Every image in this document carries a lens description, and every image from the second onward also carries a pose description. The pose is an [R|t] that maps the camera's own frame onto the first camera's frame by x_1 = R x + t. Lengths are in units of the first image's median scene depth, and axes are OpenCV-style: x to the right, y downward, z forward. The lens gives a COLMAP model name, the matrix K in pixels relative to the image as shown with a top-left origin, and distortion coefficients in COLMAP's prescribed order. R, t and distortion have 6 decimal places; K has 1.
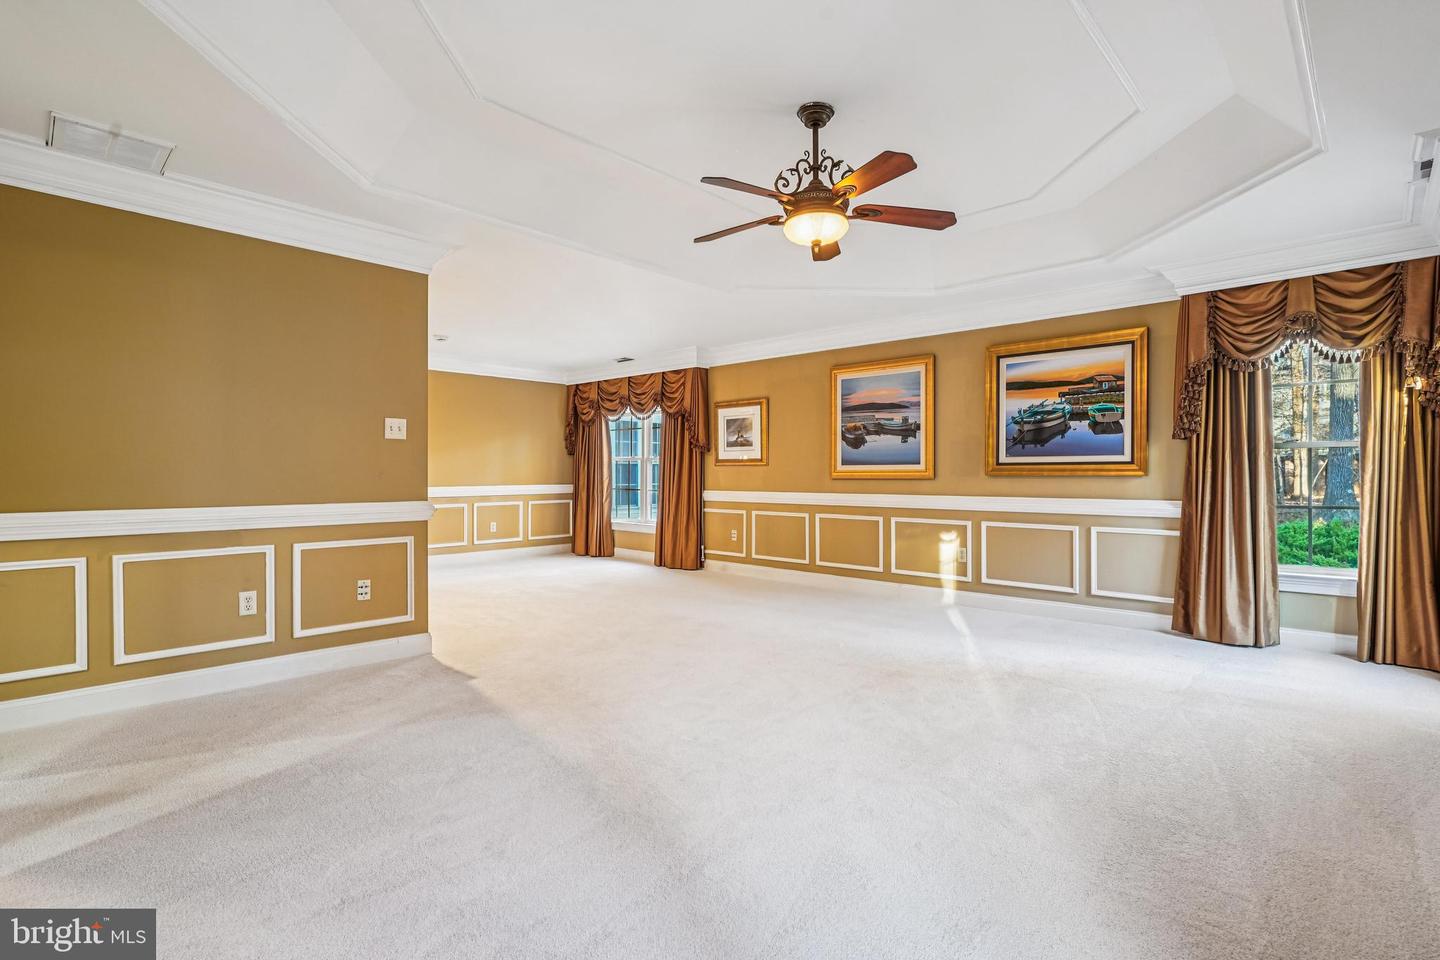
lens RADIAL K [[706.0, 0, 714.7], [0, 706.0, 485.6], [0, 0, 1]] dist [0.002193, 0.001098]
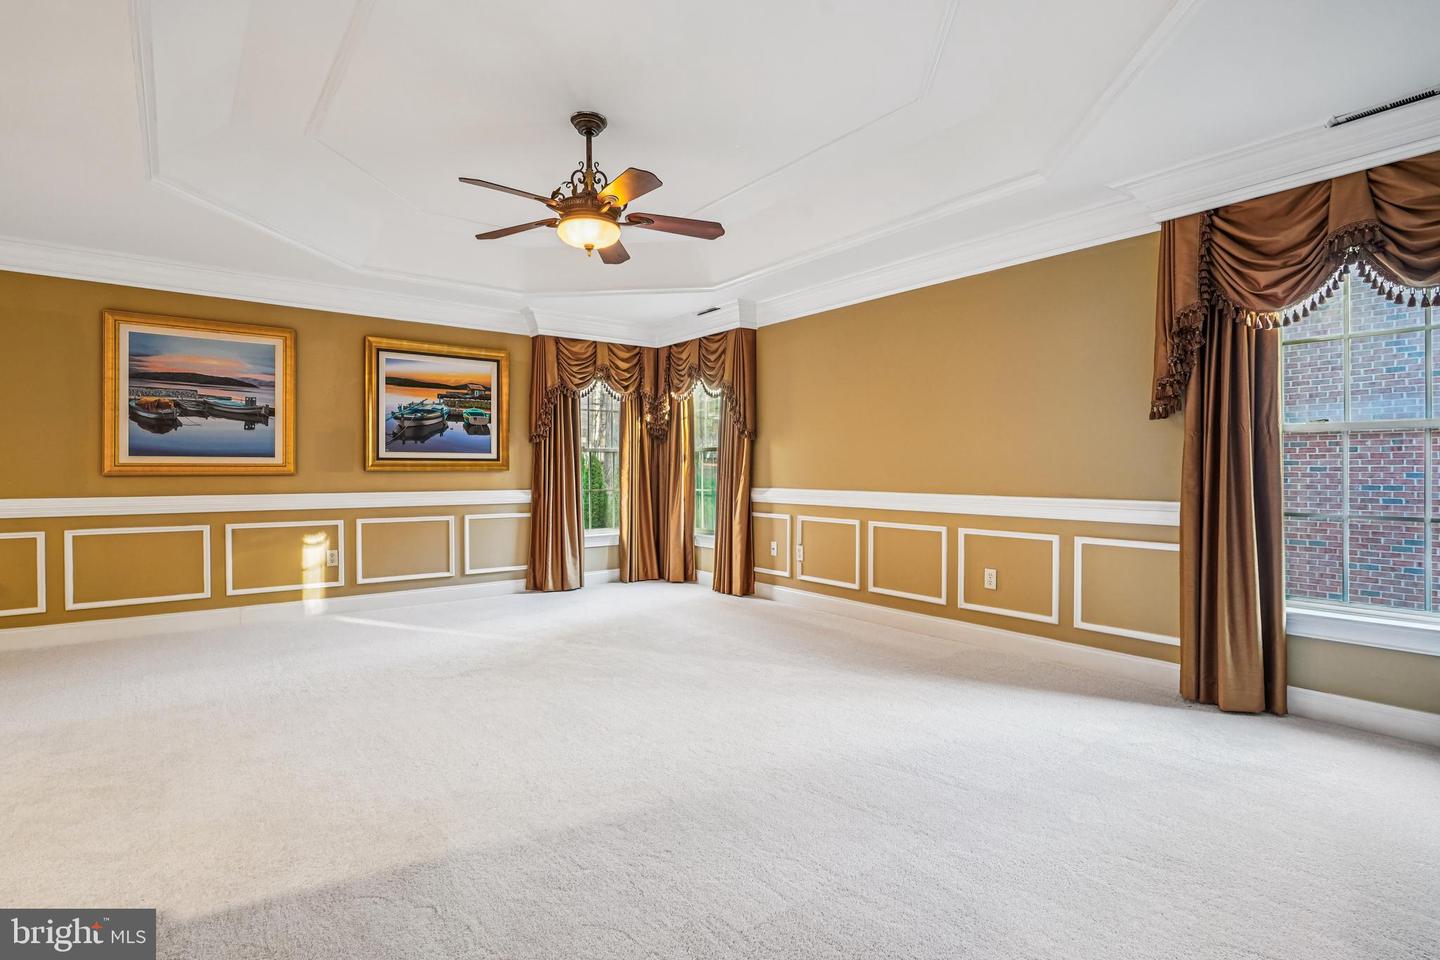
lens RADIAL K [[706.0, 0, 713.4], [0, 706.0, 469.8], [0, 0, 1]] dist [0.002193, 0.001098]
pose [[0.163803, -0.007362, 0.986466, -0.492102], [0.008141, 0.999948, 0.006111, -0.017665], [-0.986460, 0.007030, 0.163854, 0.388957]]
